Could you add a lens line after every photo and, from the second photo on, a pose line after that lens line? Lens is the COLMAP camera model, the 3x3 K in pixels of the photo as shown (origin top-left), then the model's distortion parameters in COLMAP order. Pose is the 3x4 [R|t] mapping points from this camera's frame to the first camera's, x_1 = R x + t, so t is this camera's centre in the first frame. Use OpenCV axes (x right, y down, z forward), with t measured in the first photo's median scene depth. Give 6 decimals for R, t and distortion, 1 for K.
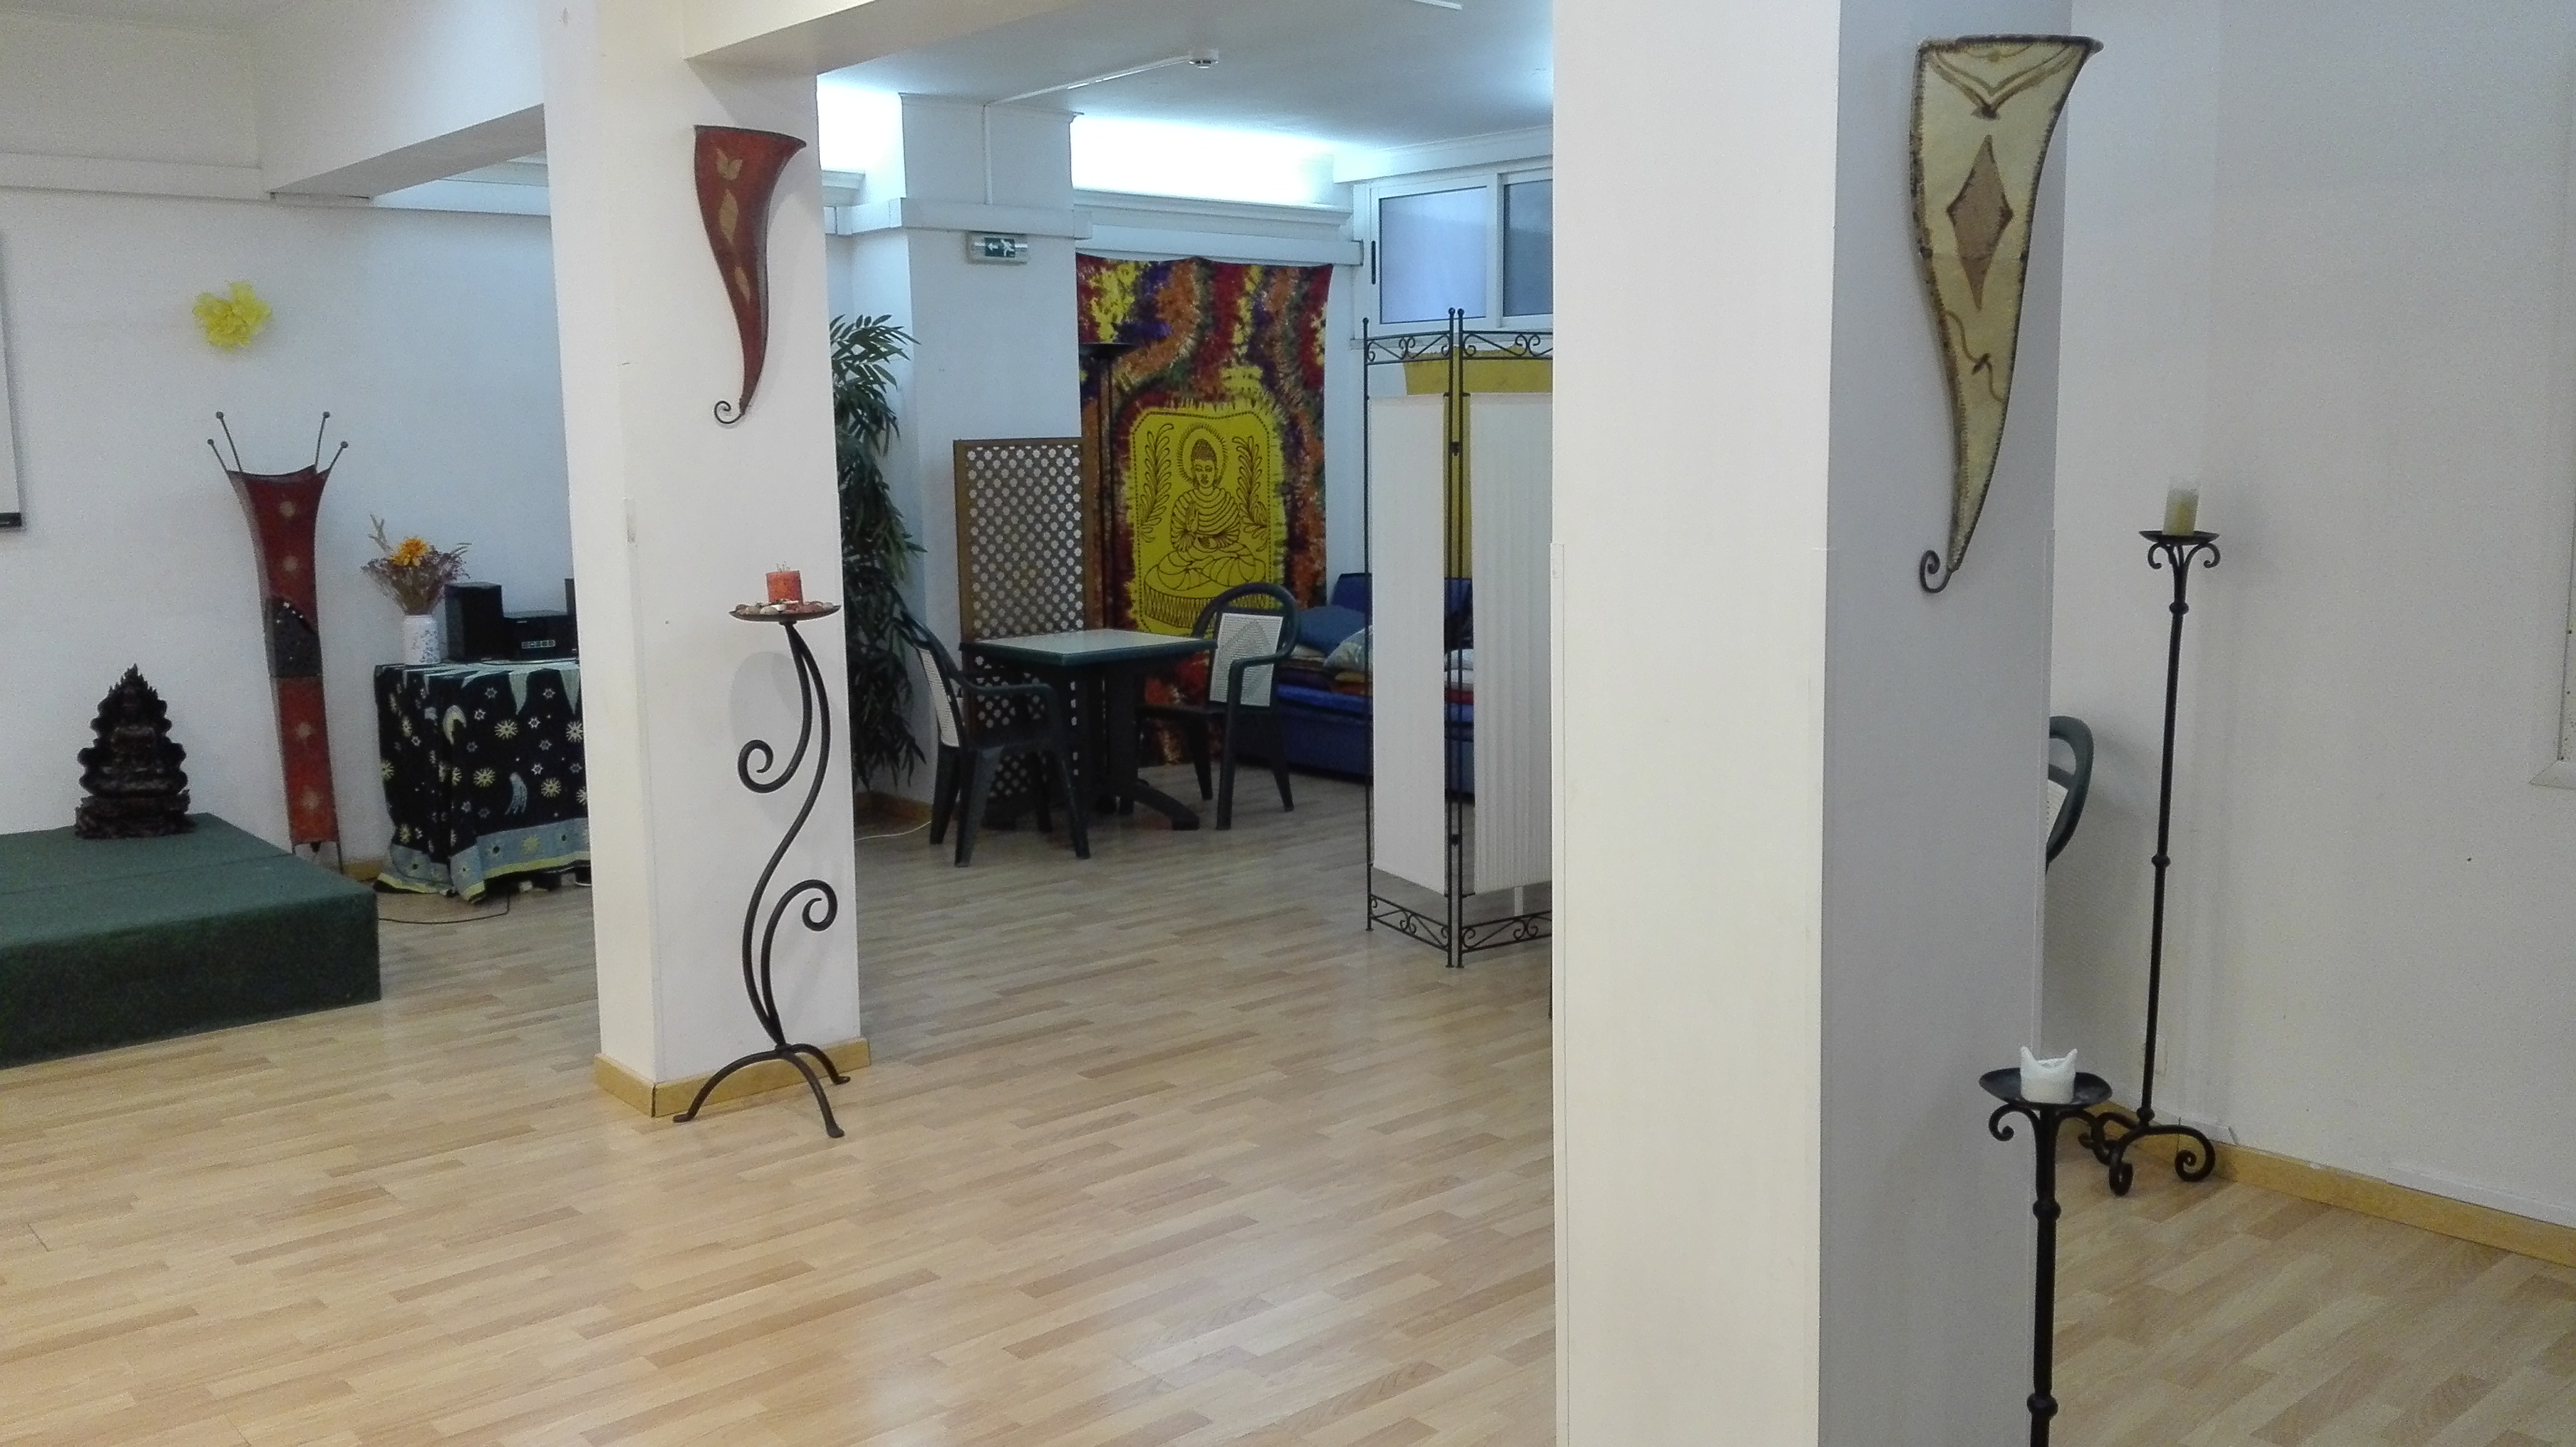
lens RADIAL K [[2125.7, 0, 1289.8], [0, 2125.7, 728.4], [0, 0, 1]] dist [0.127837, -0.232595]
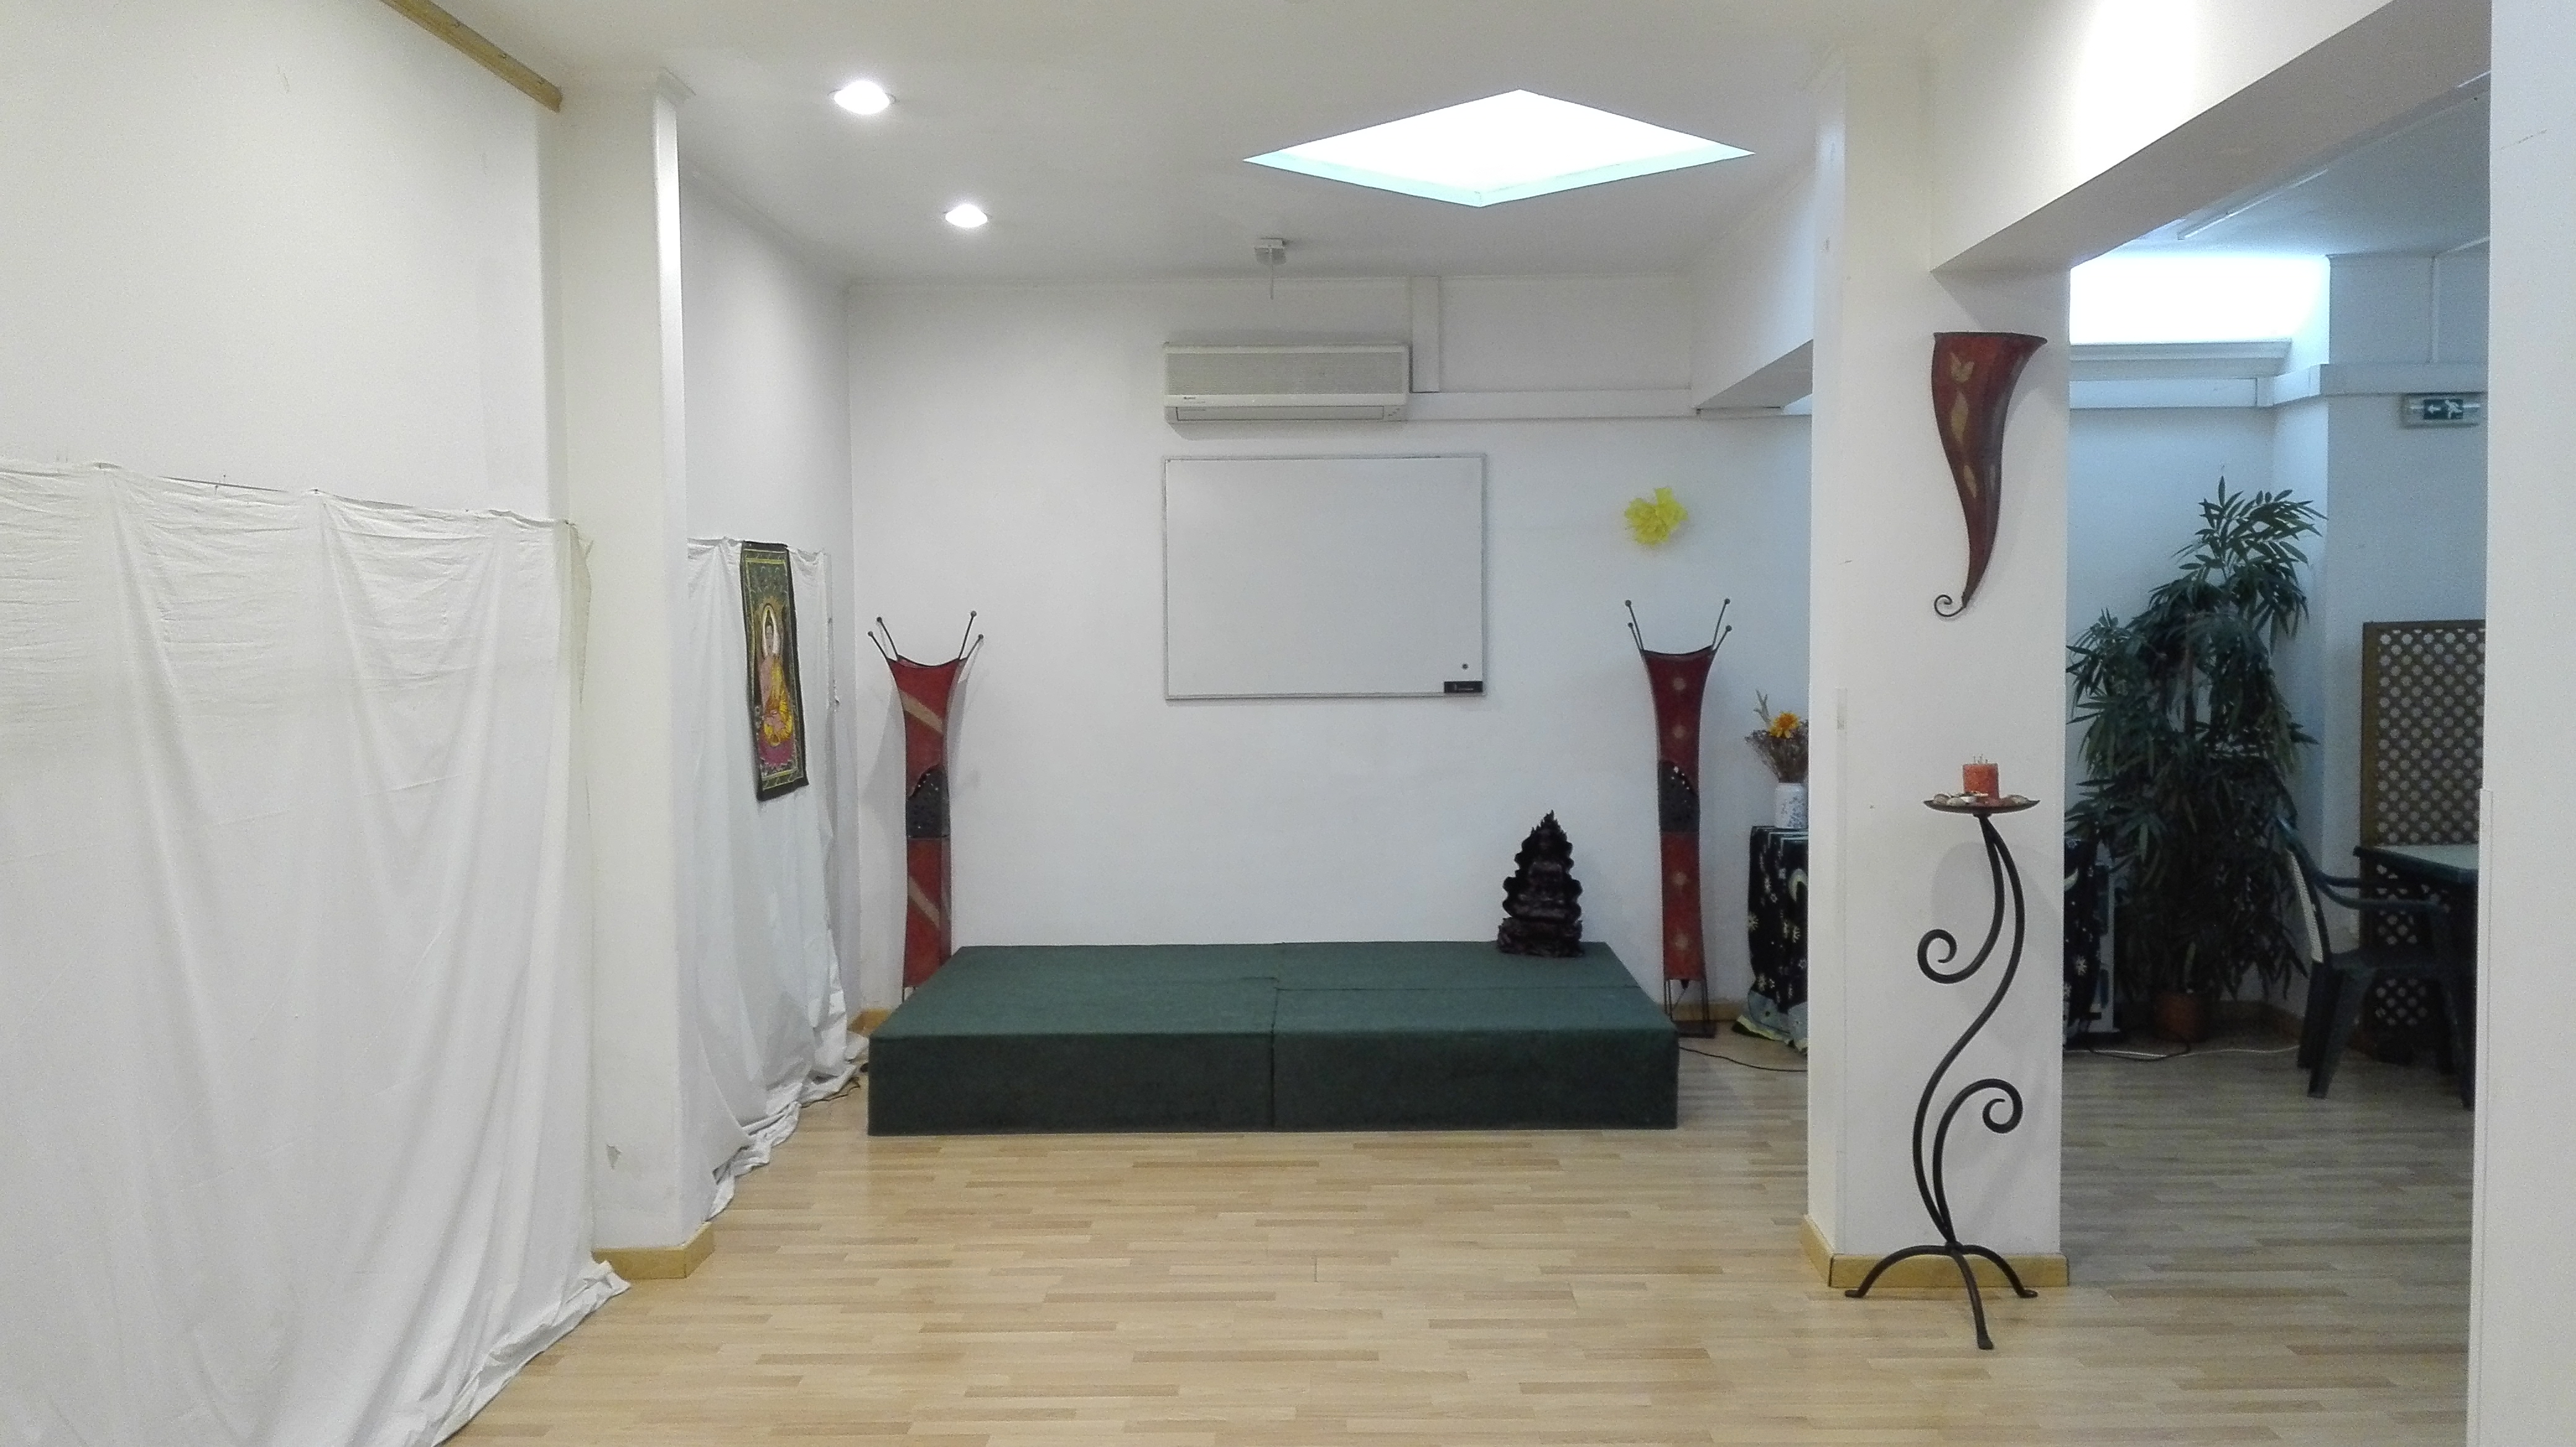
lens RADIAL K [[2125.7, 0, 1298.4], [0, 2125.7, 728.0], [0, 0, 1]] dist [0.127837, -0.232595]
pose [[0.745271, 0.042028, -0.665436, 0.171846], [-0.092015, 0.994945, -0.040215, -0.018325], [0.660382, 0.091201, 0.745371, 0.037992]]
